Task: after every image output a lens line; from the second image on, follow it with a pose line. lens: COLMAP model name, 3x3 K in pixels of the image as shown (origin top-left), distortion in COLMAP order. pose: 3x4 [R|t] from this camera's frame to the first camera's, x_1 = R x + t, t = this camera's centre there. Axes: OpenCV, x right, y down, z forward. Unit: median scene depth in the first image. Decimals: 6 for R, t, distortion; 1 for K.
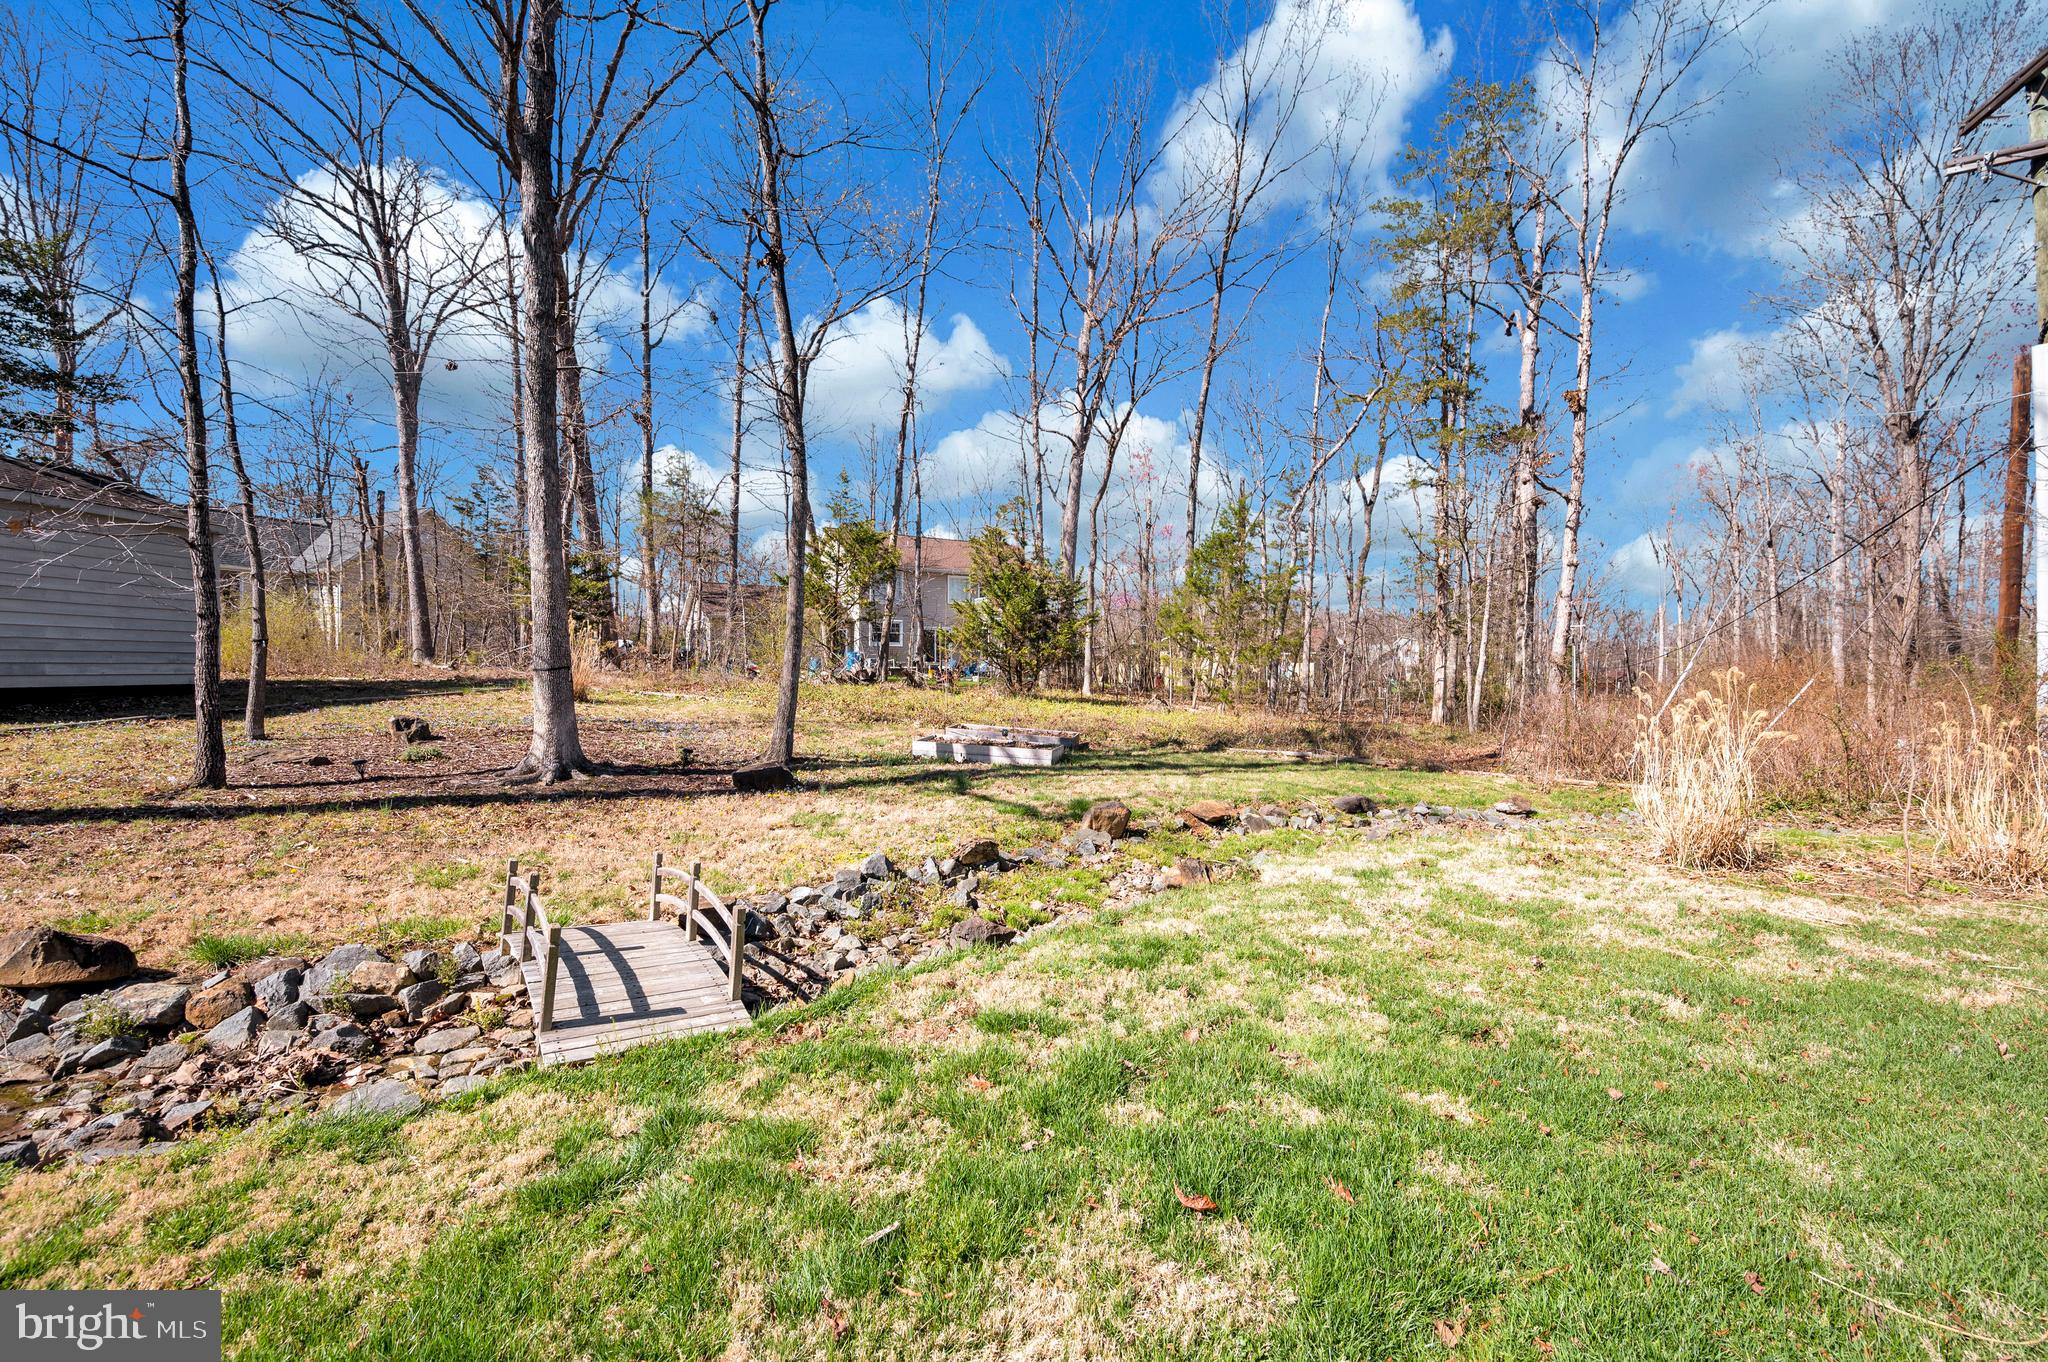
lens RADIAL K [[815.6, 0, 1023.9], [0, 815.6, 680.3], [0, 0, 1]] dist [0.001132, -0.000751]
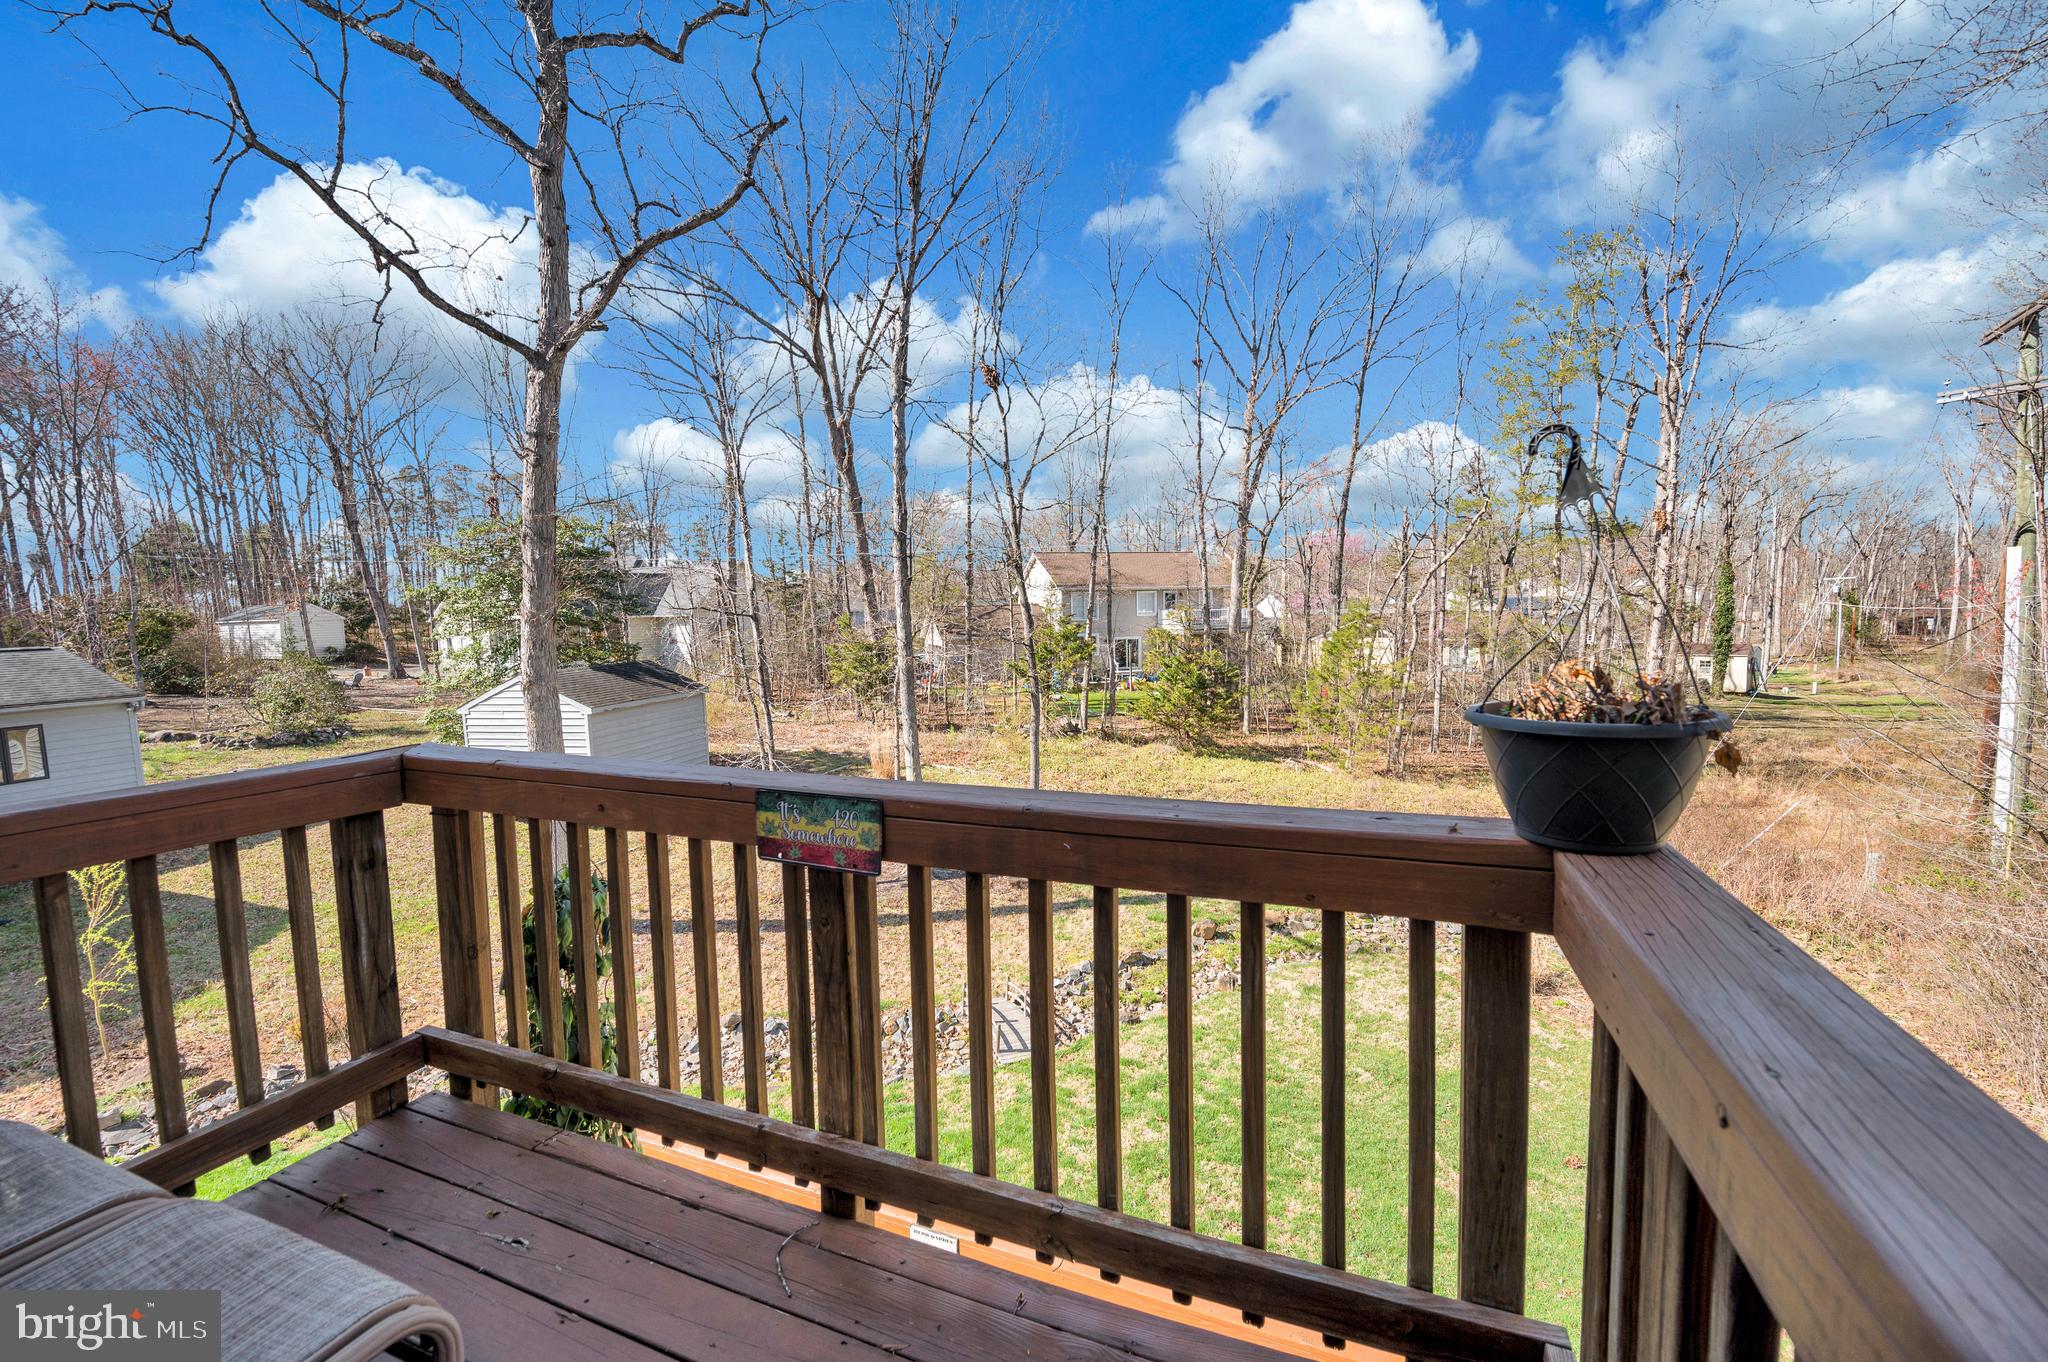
lens RADIAL K [[815.6, 0, 1035.5], [0, 815.6, 693.4], [0, 0, 1]] dist [0.001132, -0.000751]
pose [[0.974400, 0.002507, -0.224808, 0.209896], [0.021774, 0.994185, 0.105462, -0.847887], [0.223765, -0.107657, 0.968679, -1.267837]]
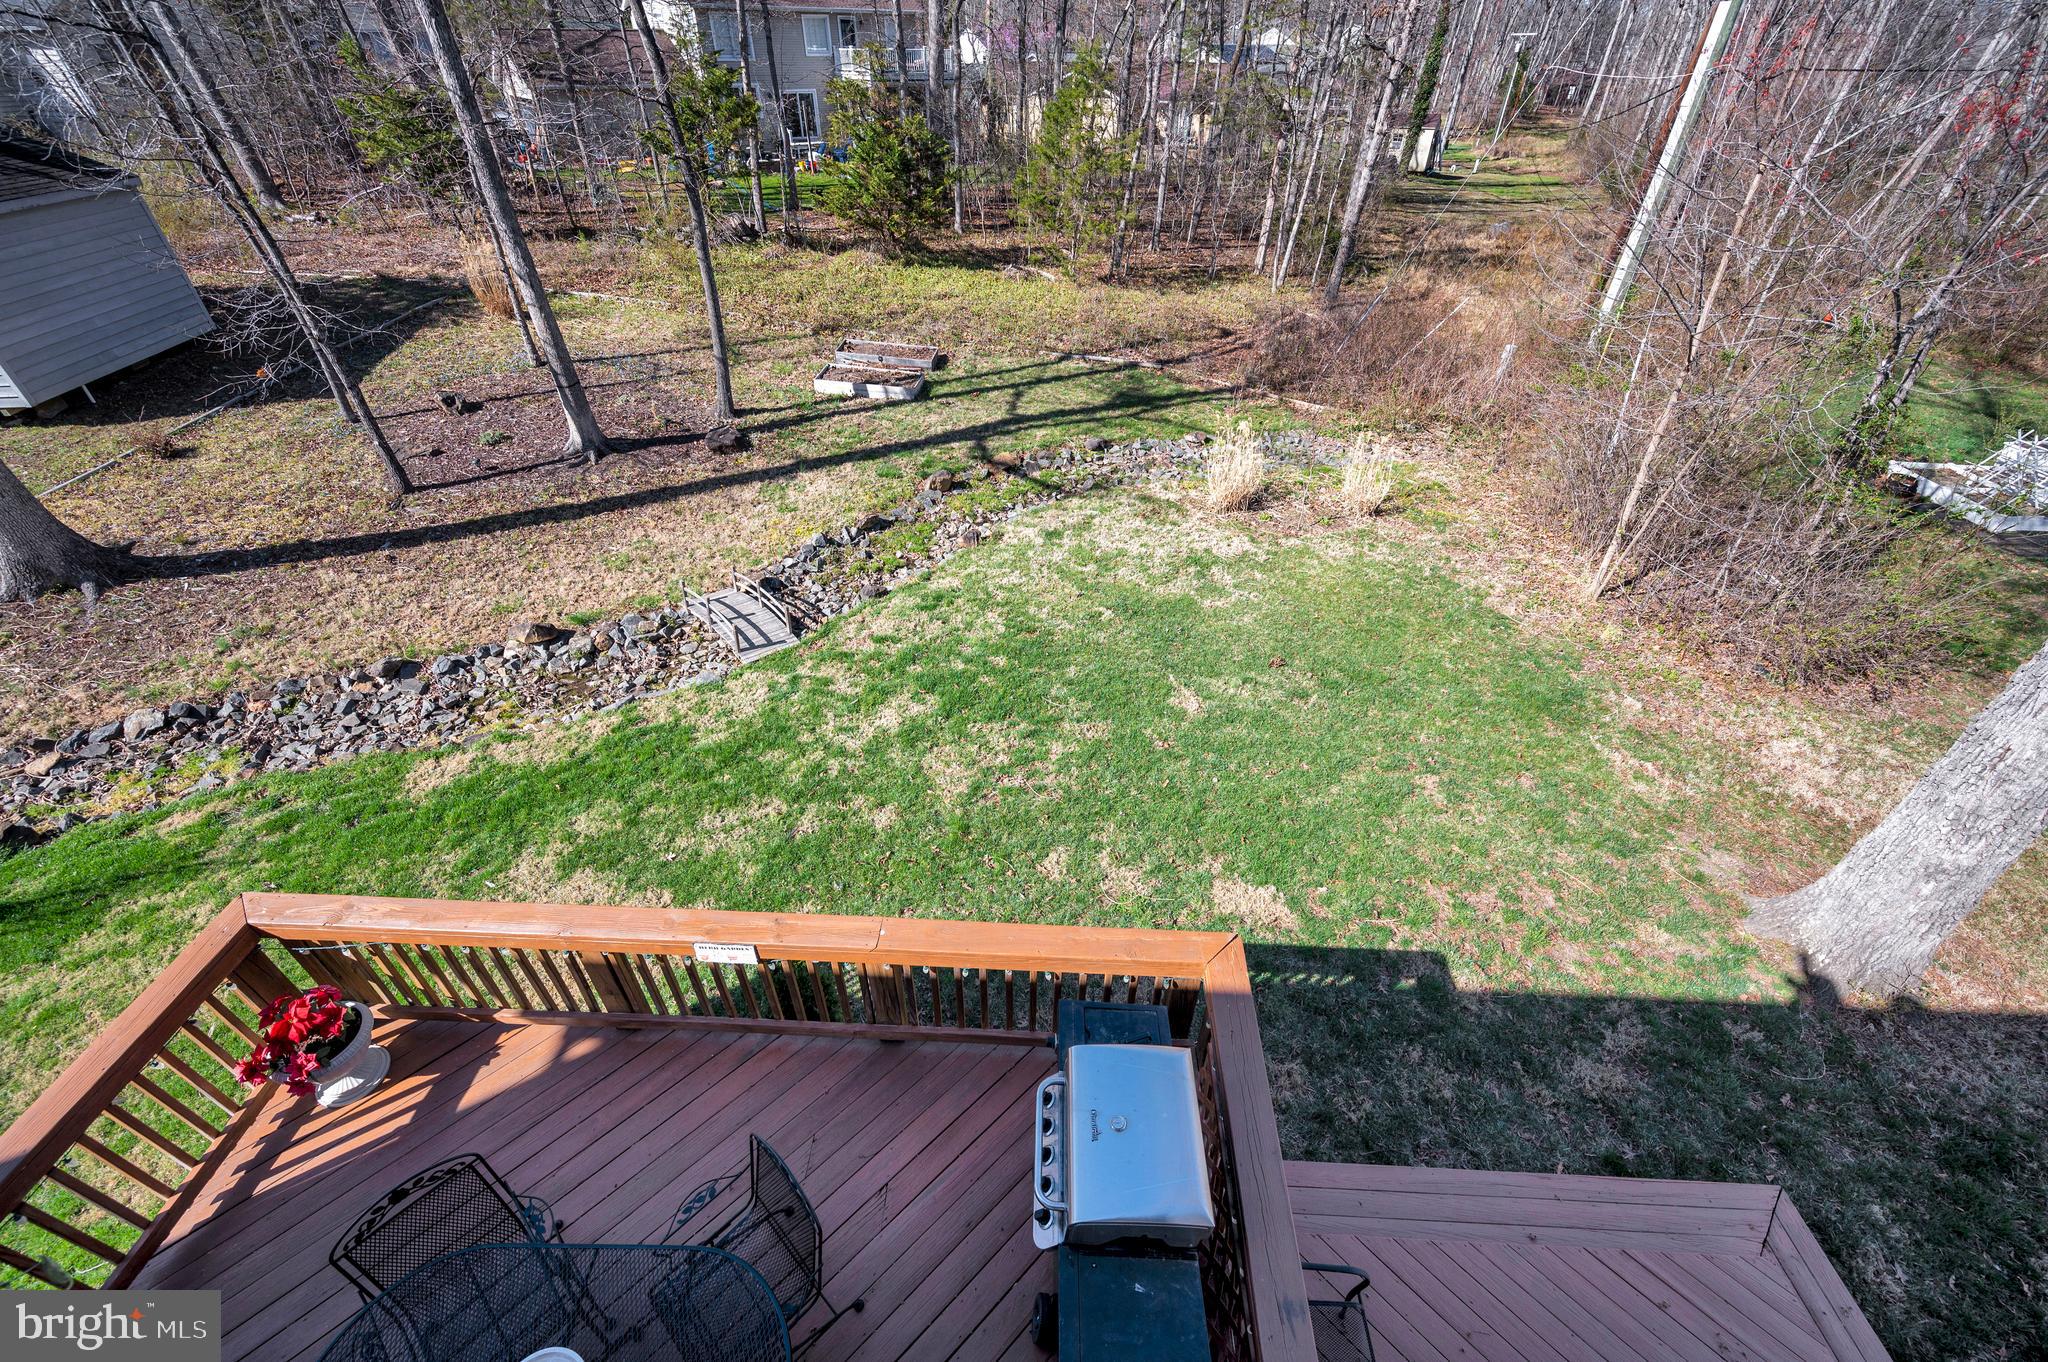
lens RADIAL K [[815.6, 0, 1033.0], [0, 815.6, 684.4], [0, 0, 1]] dist [0.001132, -0.000751]
pose [[0.992918, -0.063937, 0.100134, 0.139377], [-0.011938, 0.784880, 0.619532, -0.848571], [-0.118204, -0.616340, 0.778558, -0.992851]]
